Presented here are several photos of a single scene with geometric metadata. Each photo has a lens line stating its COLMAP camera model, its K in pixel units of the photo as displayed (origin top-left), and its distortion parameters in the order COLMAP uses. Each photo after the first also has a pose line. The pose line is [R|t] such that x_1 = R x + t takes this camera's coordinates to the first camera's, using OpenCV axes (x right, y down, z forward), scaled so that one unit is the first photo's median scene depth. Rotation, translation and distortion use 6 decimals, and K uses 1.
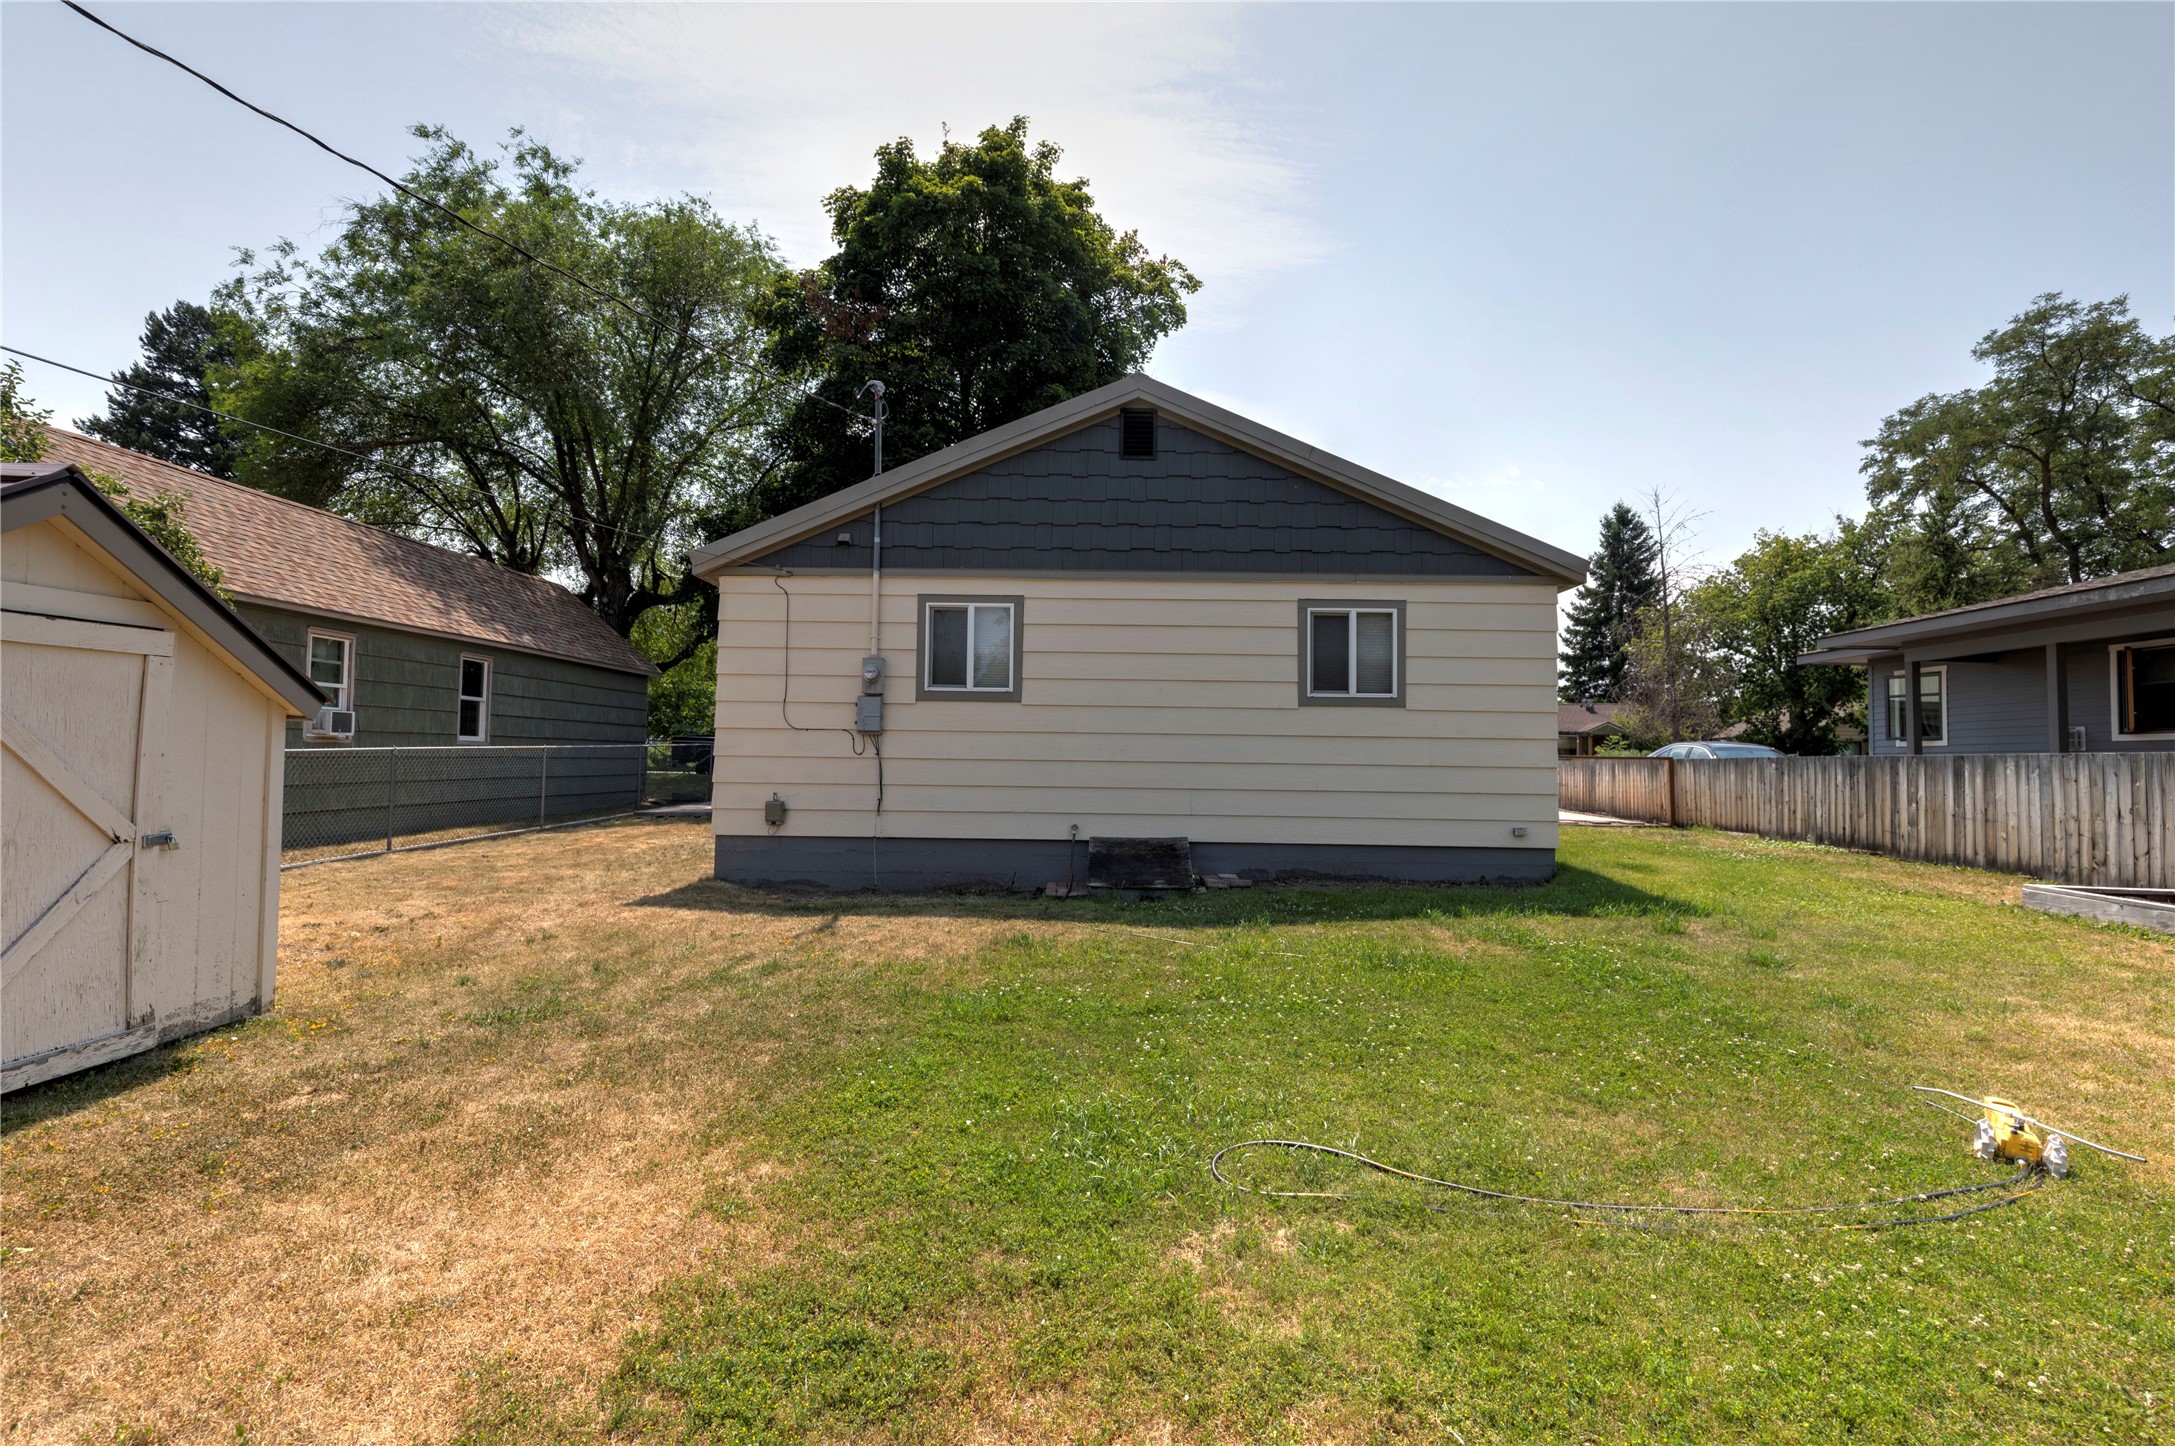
lens RADIAL K [[982.5, 0, 1090.3], [0, 982.5, 729.5], [0, 0, 1]] dist [0.010288, -0.001218]
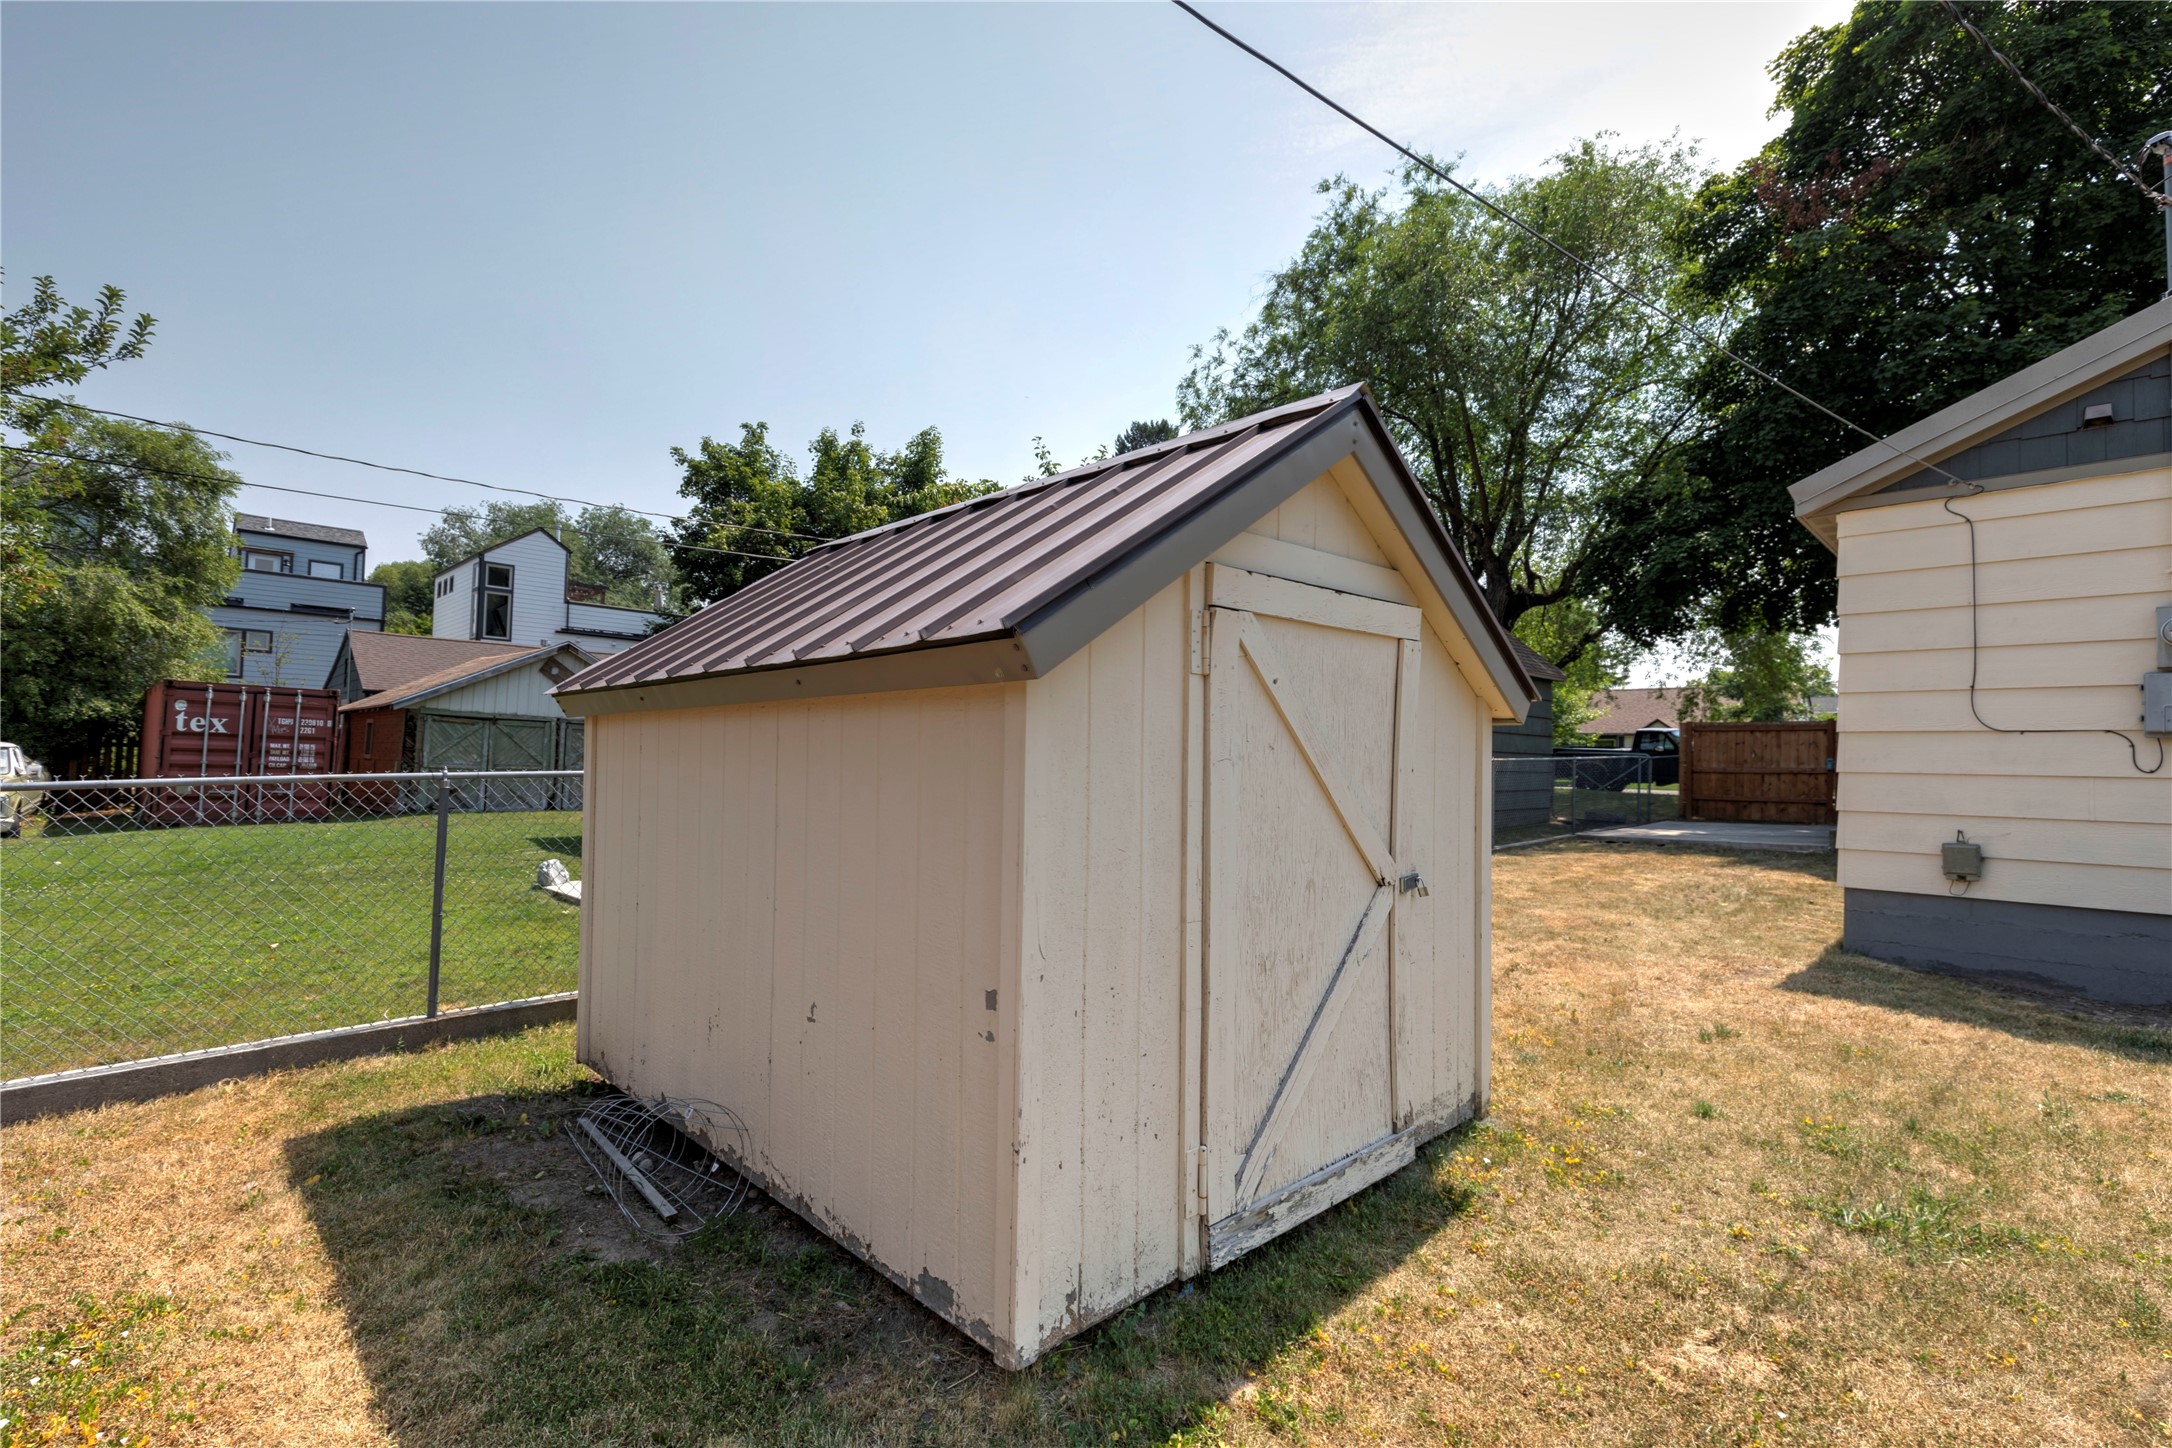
lens RADIAL K [[981.1, 0, 1090.7], [0, 981.1, 726.2], [0, 0, 1]] dist [0.010288, -0.001218]
pose [[0.715699, -0.025577, -0.697940, -0.126548], [0.013778, 0.999652, -0.022505, 0.001172], [0.698273, 0.006491, 0.715802, 0.062601]]
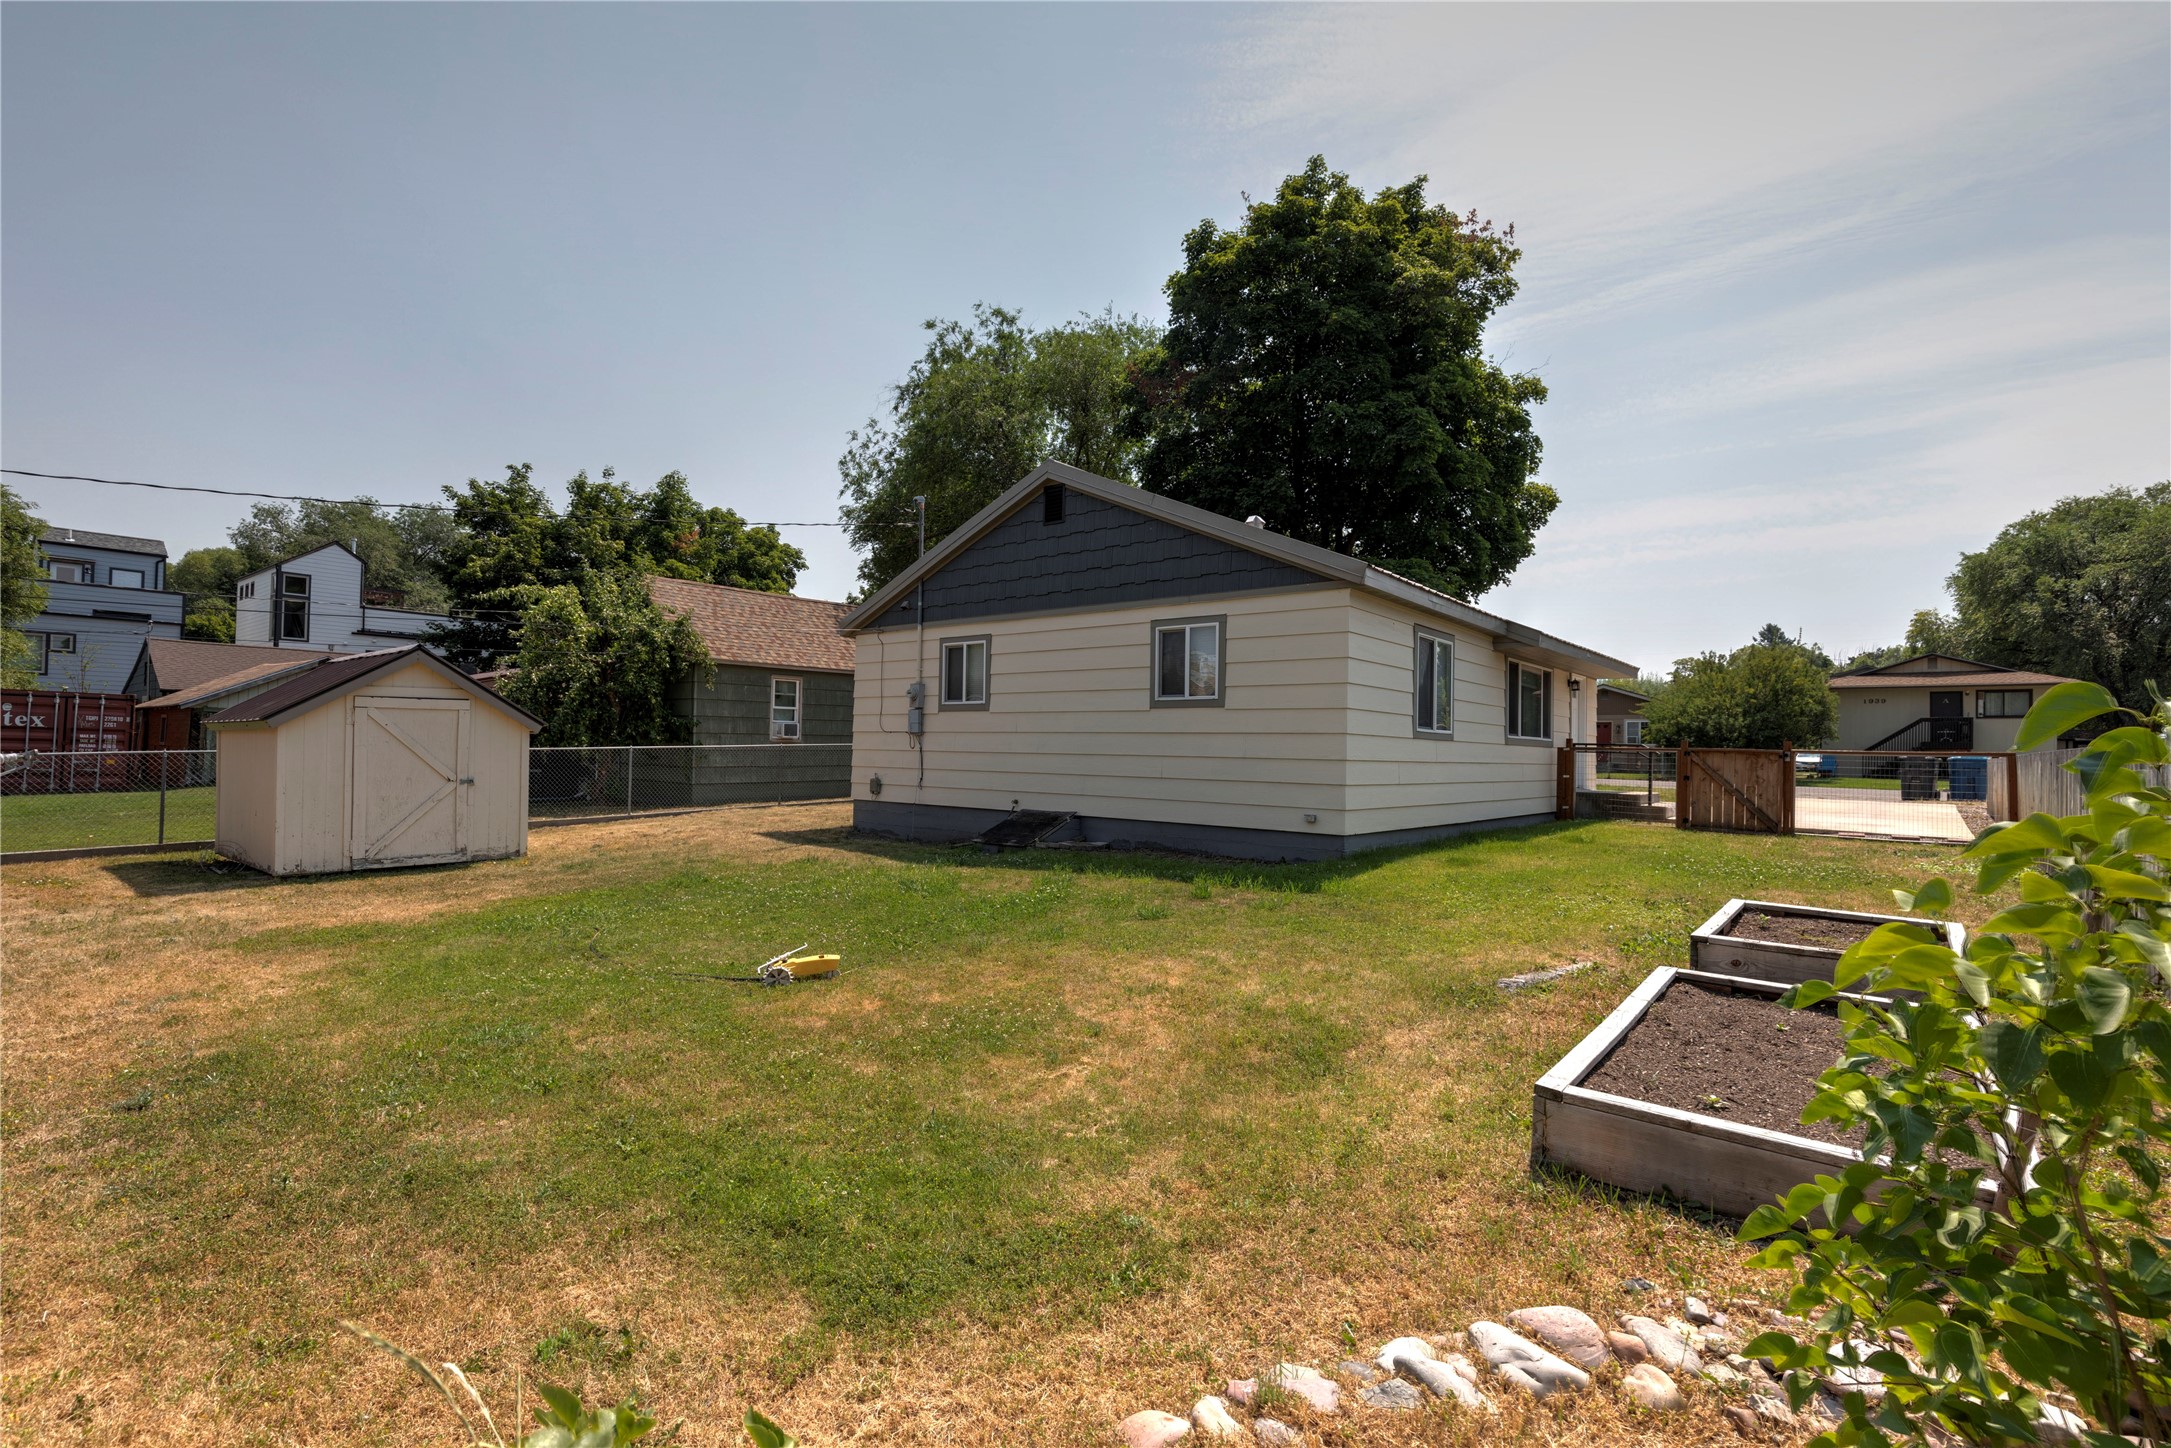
lens RADIAL K [[980.7, 0, 1097.3], [0, 980.7, 733.8], [0, 0, 1]] dist [0.010288, -0.001218]
pose [[0.788388, -0.010265, -0.615093, 0.417533], [0.015558, 0.999874, 0.003255, 0.001274], [0.614981, -0.012136, 0.788448, -0.002075]]
